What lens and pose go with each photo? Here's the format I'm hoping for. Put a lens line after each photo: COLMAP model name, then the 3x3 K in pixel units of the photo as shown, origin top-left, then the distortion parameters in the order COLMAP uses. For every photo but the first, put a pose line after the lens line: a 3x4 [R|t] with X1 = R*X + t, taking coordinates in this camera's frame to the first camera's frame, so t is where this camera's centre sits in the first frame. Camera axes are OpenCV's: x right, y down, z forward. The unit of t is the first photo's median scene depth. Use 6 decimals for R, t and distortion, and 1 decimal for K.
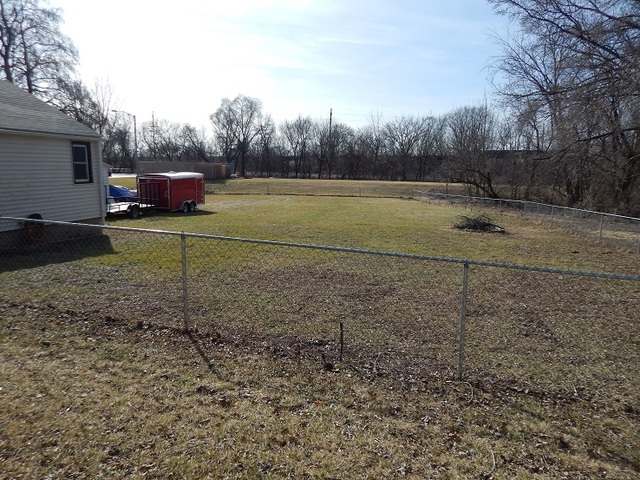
lens RADIAL K [[421.4, 0, 320.0], [0, 421.4, 240.0], [0, 0, 1]] dist [0.003743, -0.001614]
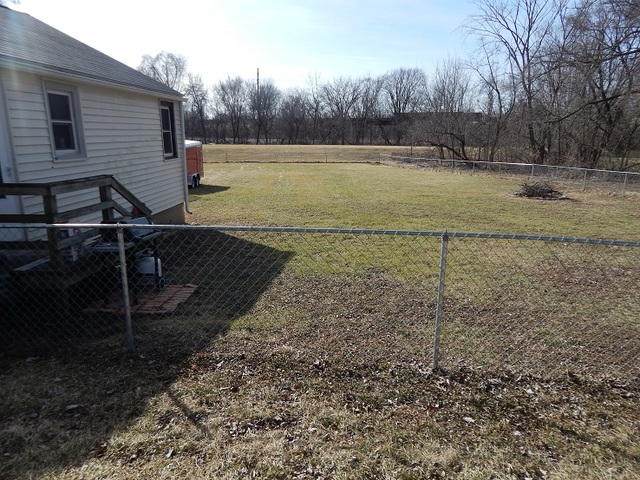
lens RADIAL K [[421.4, 0, 320.0], [0, 421.4, 240.0], [0, 0, 1]] dist [0.003743, -0.001614]
pose [[0.982567, -0.056610, 0.177078, -0.091304], [0.041818, 0.995401, 0.086182, -0.009331], [-0.181142, -0.077274, 0.980416, 0.044142]]
